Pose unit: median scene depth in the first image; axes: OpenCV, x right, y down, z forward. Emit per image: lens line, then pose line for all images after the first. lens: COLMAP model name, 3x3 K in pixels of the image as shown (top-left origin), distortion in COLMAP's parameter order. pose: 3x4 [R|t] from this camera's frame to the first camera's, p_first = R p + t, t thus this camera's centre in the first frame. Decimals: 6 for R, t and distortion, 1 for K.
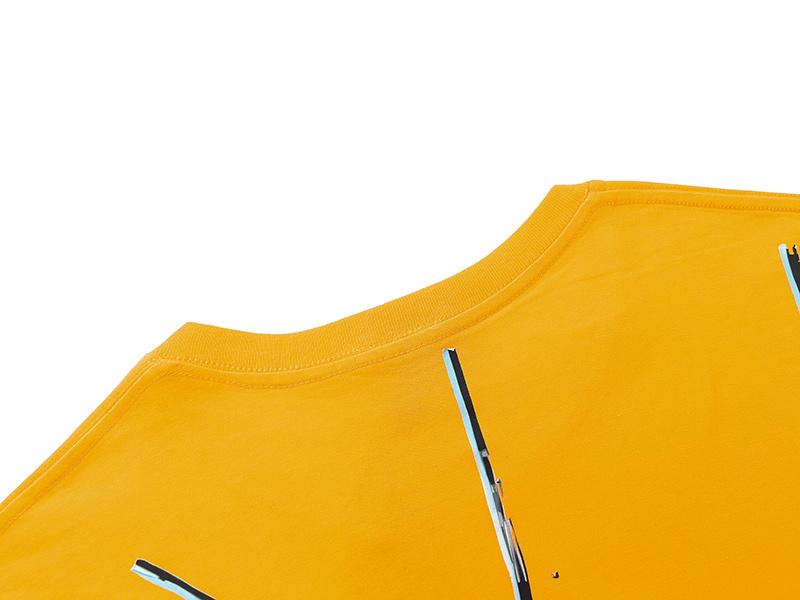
lens RADIAL K [[600.3, 0, 400.0], [0, 600.3, 300.0], [0, 0, 1]] dist [0.002000, 0.000407]
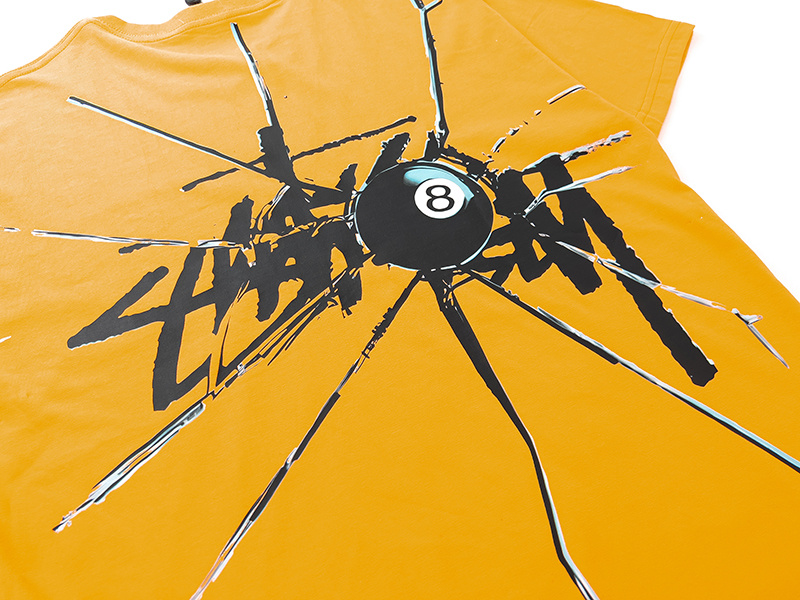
lens RADIAL K [[600.3, 0, 400.0], [0, 600.3, 300.0], [0, 0, 1]] dist [0.002000, 0.000407]
pose [[0.937383, -0.095443, 0.334967, -0.140142], [-0.188153, 0.670561, 0.717598, -0.723200], [-0.293105, -0.735690, 0.610615, -0.995639]]
